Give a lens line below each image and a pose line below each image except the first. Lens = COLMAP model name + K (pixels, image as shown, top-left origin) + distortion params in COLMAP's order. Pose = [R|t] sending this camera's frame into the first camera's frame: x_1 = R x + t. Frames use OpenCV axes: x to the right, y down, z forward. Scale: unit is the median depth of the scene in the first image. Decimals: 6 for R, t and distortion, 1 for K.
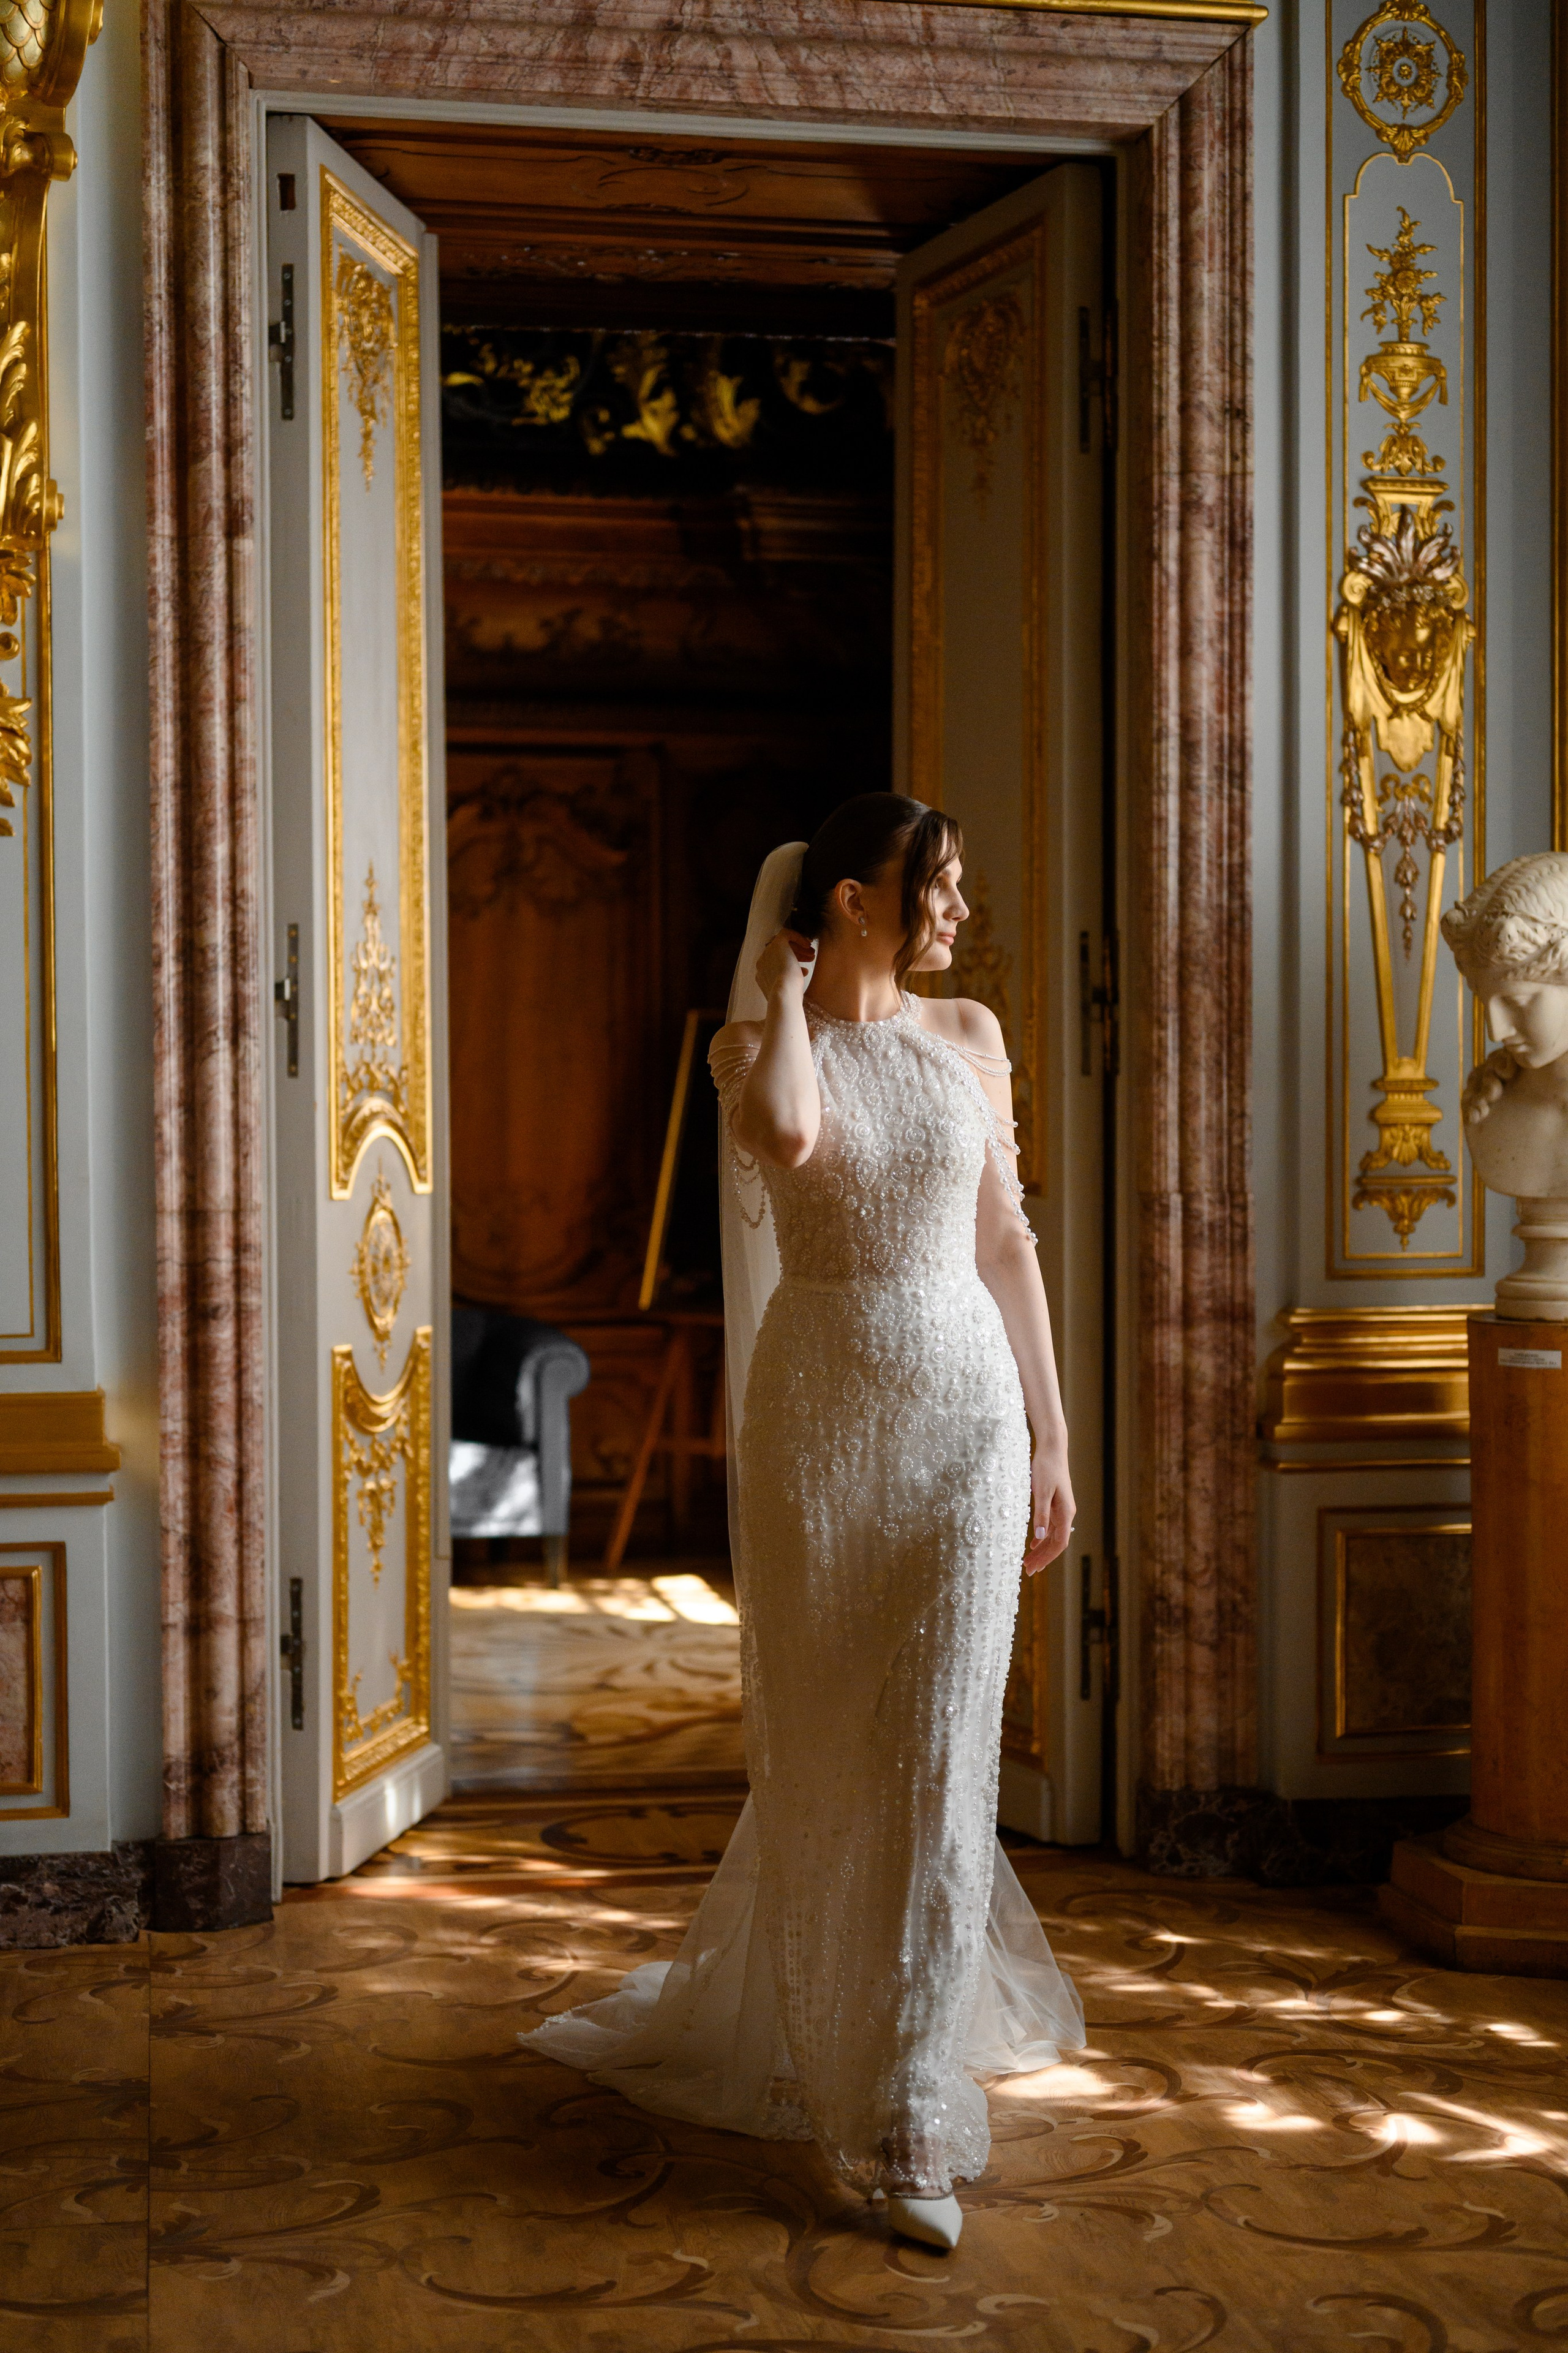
lens RADIAL K [[3362.7, 0, 782.6], [0, 3362.7, 1179.3], [0, 0, 1]] dist [0.005615, 0.000000]
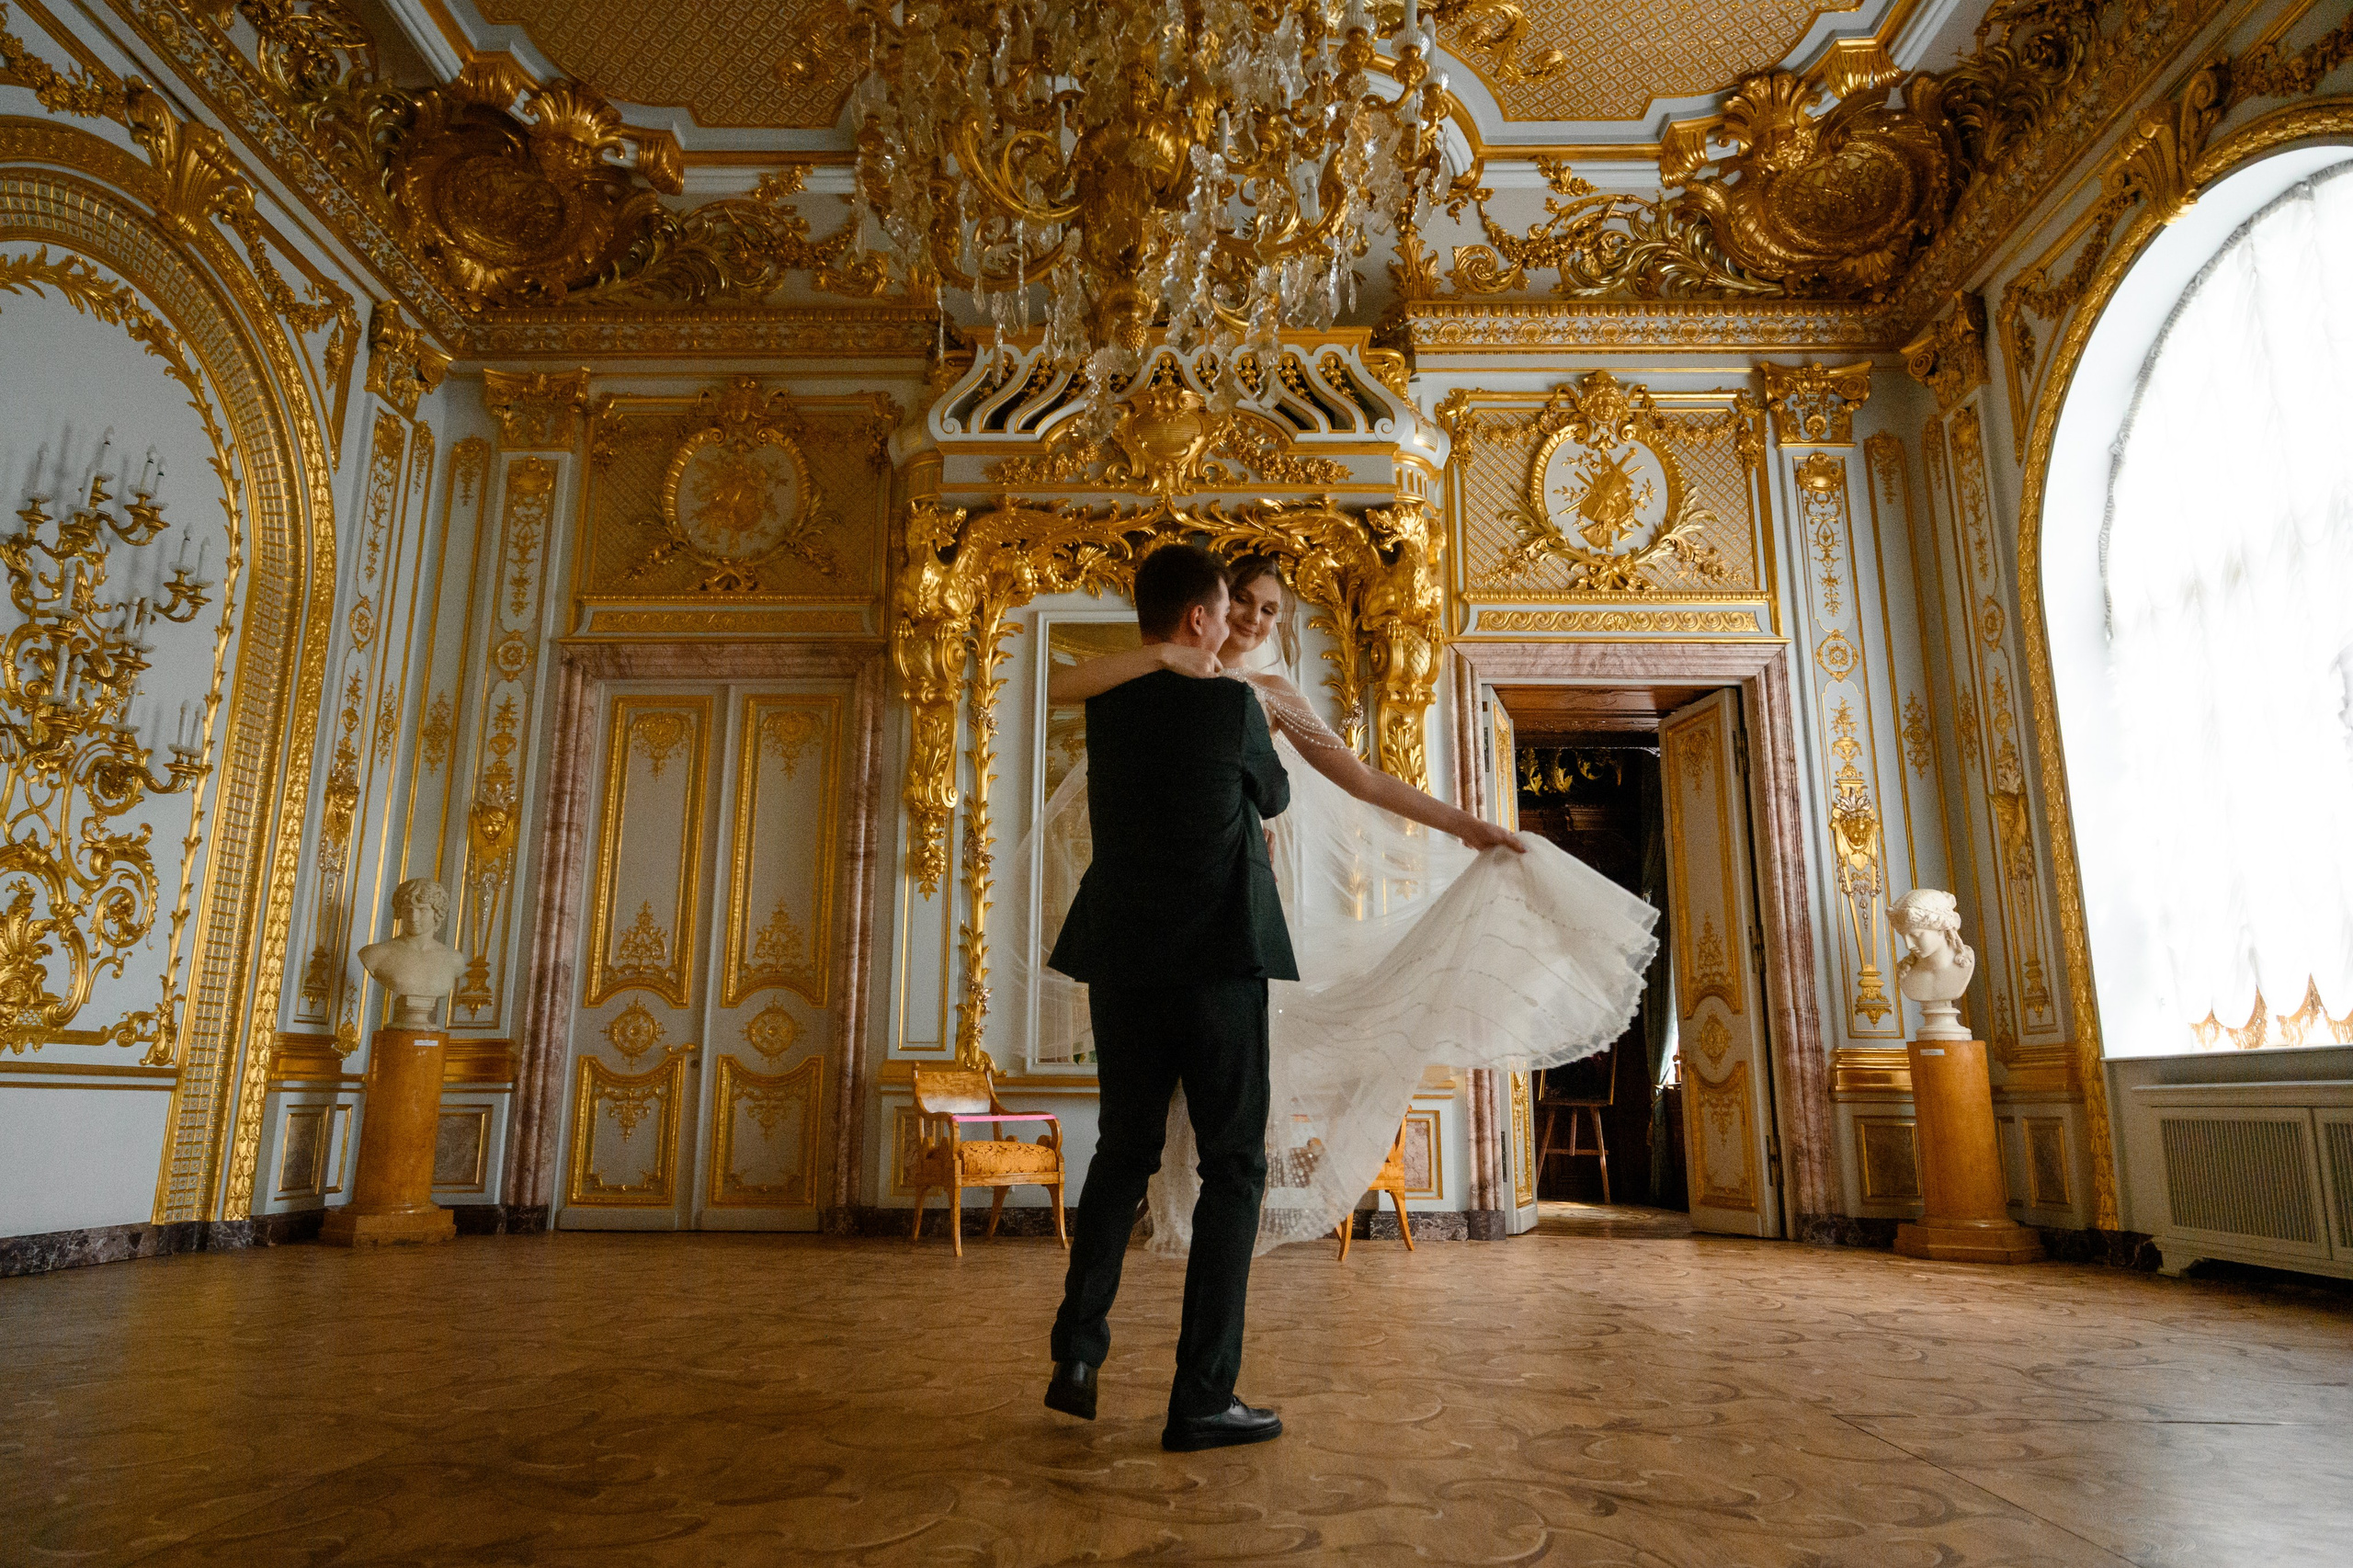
lens RADIAL K [[1401.7, 0, 1171.4], [0, 1401.7, 780.5], [0, 0, 1]] dist [0.007801, 0.000867]
pose [[0.977974, -0.032795, -0.206133, -0.164417], [-0.018386, 0.970204, -0.241589, 0.121260], [0.207914, 0.240058, 0.948232, -0.372375]]
